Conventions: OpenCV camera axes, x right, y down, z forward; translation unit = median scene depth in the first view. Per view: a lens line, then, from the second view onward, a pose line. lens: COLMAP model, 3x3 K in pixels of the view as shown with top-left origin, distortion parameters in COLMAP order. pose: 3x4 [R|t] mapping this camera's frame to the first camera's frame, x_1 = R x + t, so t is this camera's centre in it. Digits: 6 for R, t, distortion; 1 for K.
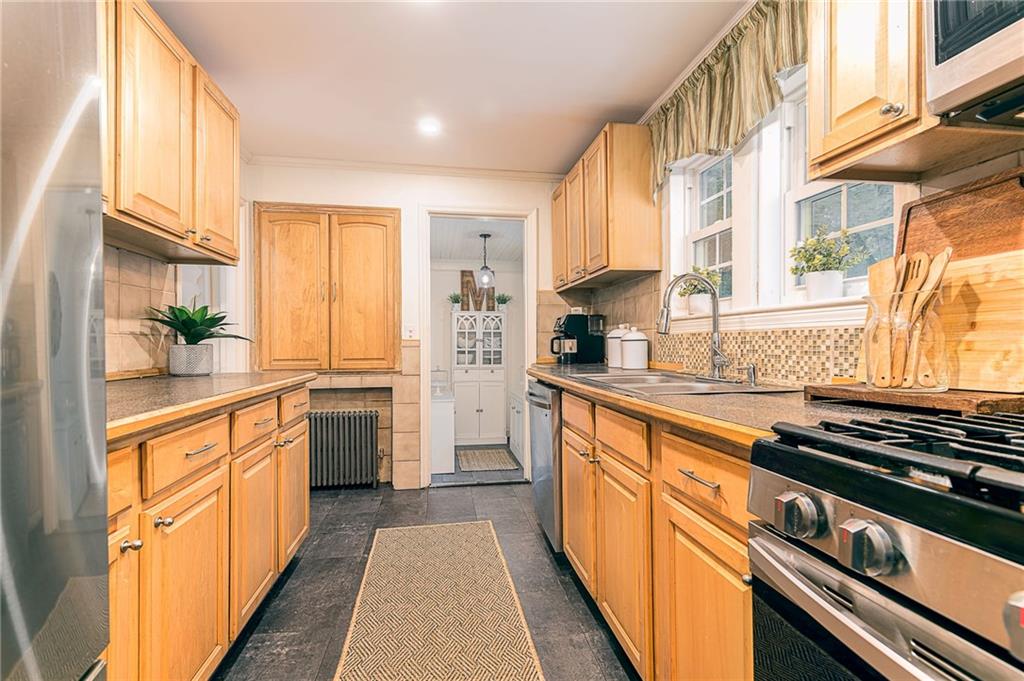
lens RADIAL K [[476.6, 0, 512.1], [0, 476.6, 343.2], [0, 0, 1]] dist [0.010772, -0.001092]
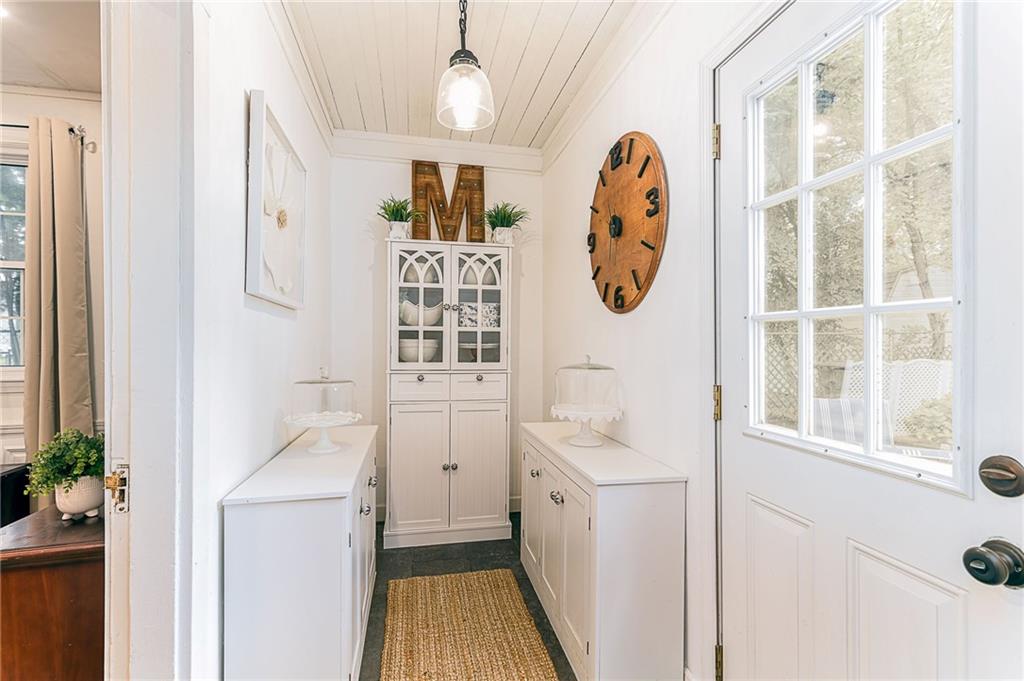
lens RADIAL K [[476.6, 0, 509.8], [0, 476.6, 337.1], [0, 0, 1]] dist [0.010772, -0.001092]
pose [[0.999319, 0.004142, 0.036653, -0.029856], [-0.004167, 0.999991, 0.000616, 0.020374], [-0.036650, -0.000769, 0.999328, 0.555777]]
